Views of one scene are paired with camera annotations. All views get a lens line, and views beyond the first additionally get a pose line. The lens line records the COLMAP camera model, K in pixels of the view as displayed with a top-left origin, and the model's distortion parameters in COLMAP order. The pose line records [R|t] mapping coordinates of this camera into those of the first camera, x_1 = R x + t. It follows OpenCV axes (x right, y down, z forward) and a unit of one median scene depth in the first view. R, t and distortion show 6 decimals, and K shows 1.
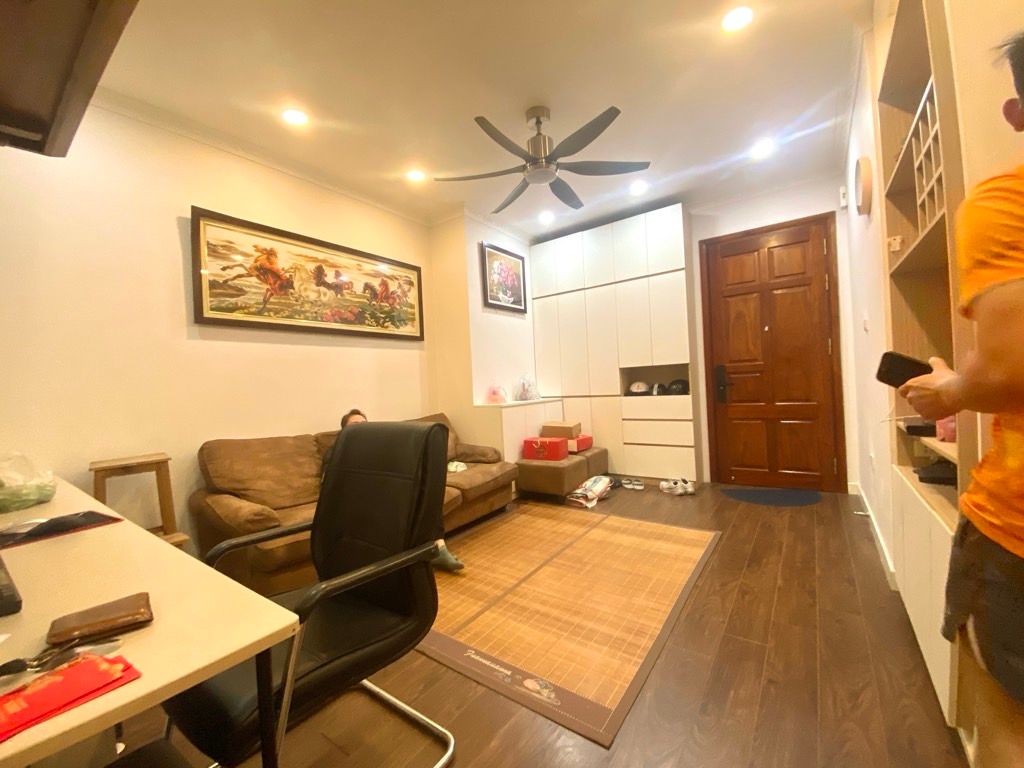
lens RADIAL K [[410.1, 0, 508.4], [0, 410.1, 381.9], [0, 0, 1]] dist [0.029956, -0.000299]
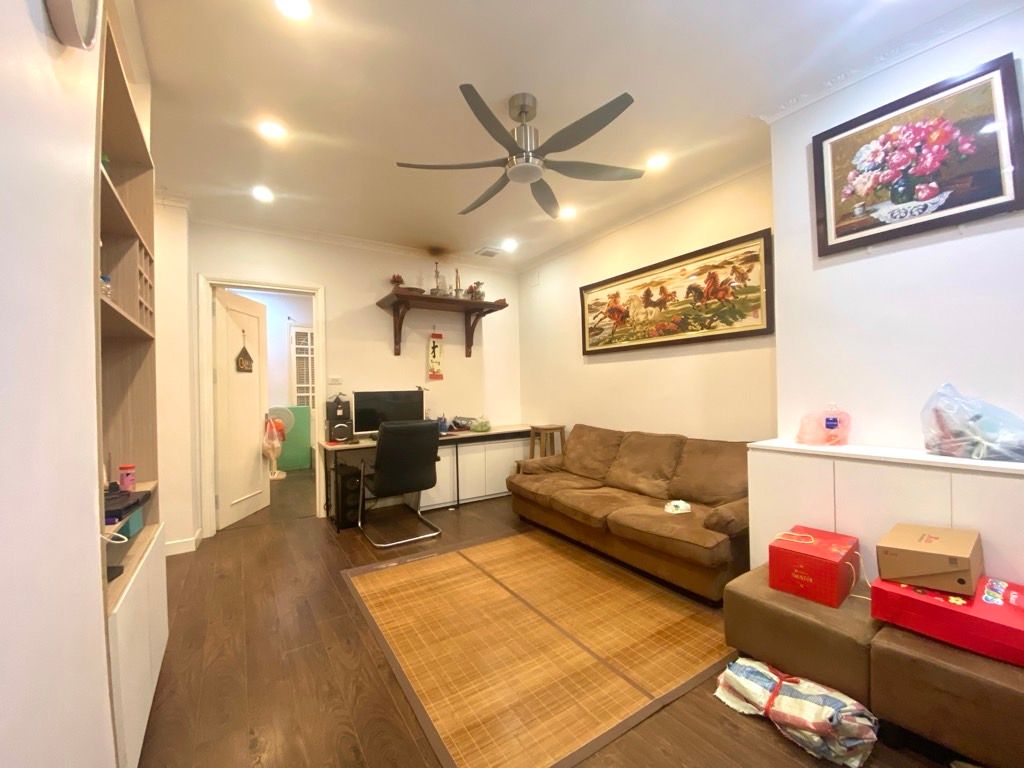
lens RADIAL K [[410.1, 0, 508.4], [0, 410.1, 381.9], [0, 0, 1]] dist [0.029956, -0.000299]
pose [[-0.364091, 0.045977, -0.930228, 0.784791], [0.043931, 0.998517, 0.032158, -0.079101], [0.930327, -0.029157, -0.365570, 1.080180]]
